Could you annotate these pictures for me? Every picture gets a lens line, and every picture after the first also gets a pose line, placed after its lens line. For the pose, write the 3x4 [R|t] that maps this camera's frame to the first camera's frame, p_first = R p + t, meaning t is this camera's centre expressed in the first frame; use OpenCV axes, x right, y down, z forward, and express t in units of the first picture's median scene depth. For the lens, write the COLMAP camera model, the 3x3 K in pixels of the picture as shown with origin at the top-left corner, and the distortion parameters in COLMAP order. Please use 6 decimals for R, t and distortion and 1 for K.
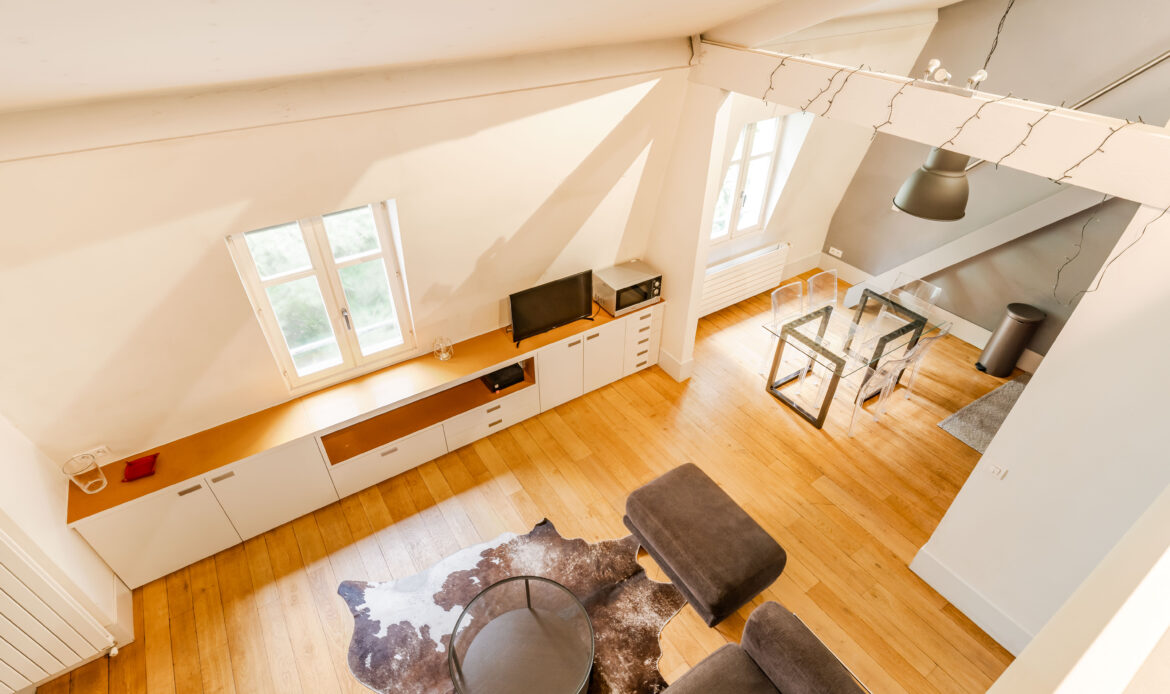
lens RADIAL K [[561.8, 0, 580.8], [0, 561.8, 341.4], [0, 0, 1]] dist [-0.001554, 0.000714]
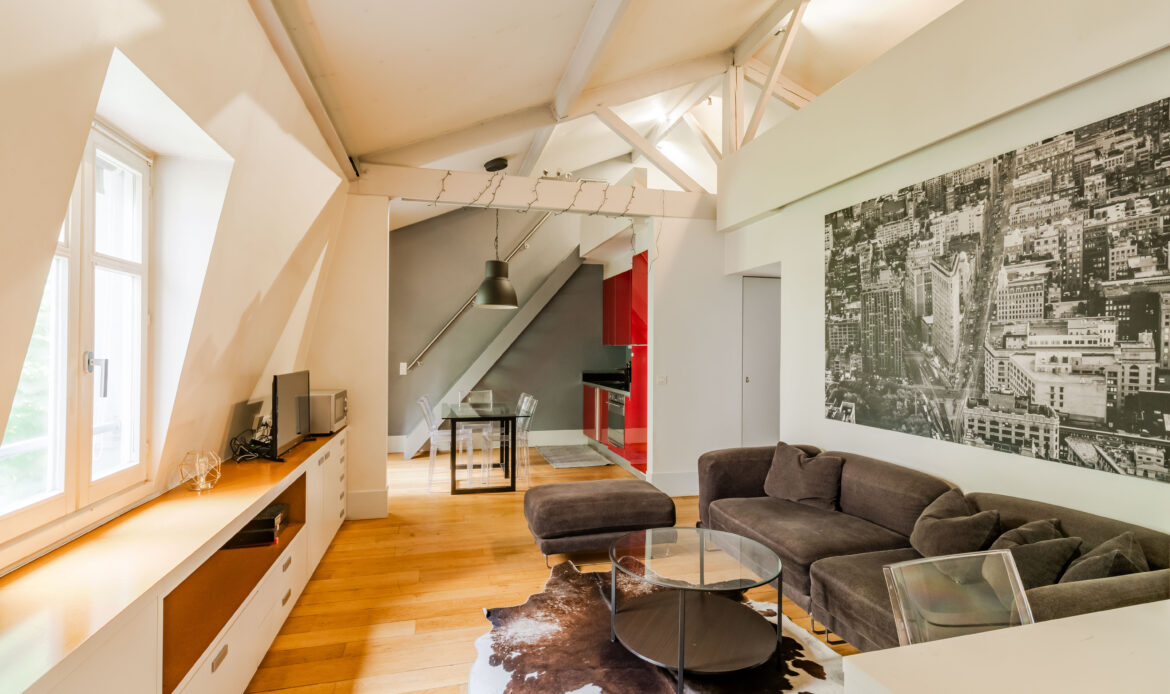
lens RADIAL K [[561.8, 0, 585.1], [0, 561.8, 333.1], [0, 0, 1]] dist [-0.001554, 0.000714]
pose [[0.318946, 0.020824, 0.947544, -0.682525], [0.563960, 0.799334, -0.207397, 0.244623], [-0.761723, 0.600526, 0.243201, 0.492739]]
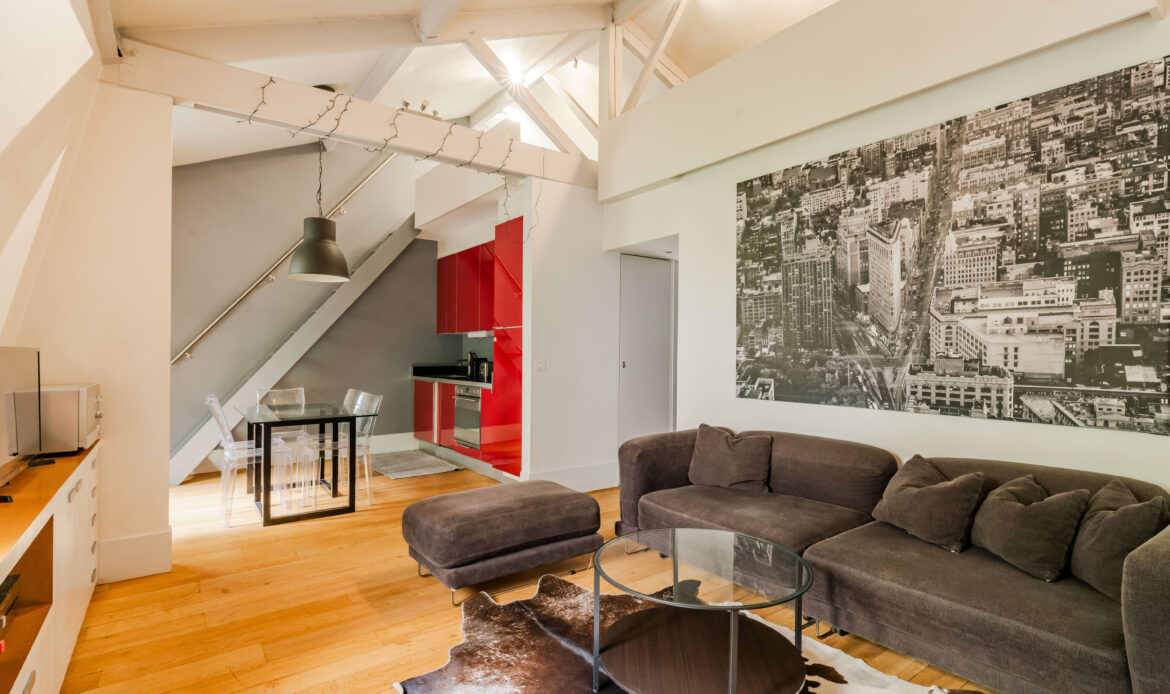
lens RADIAL K [[561.8, 0, 592.6], [0, 561.8, 347.8], [0, 0, 1]] dist [-0.001554, 0.000714]
pose [[-0.066113, 0.001501, 0.997811, -0.539943], [0.595507, 0.802439, 0.038250, 0.157261], [-0.800625, 0.596732, -0.053946, 0.682977]]
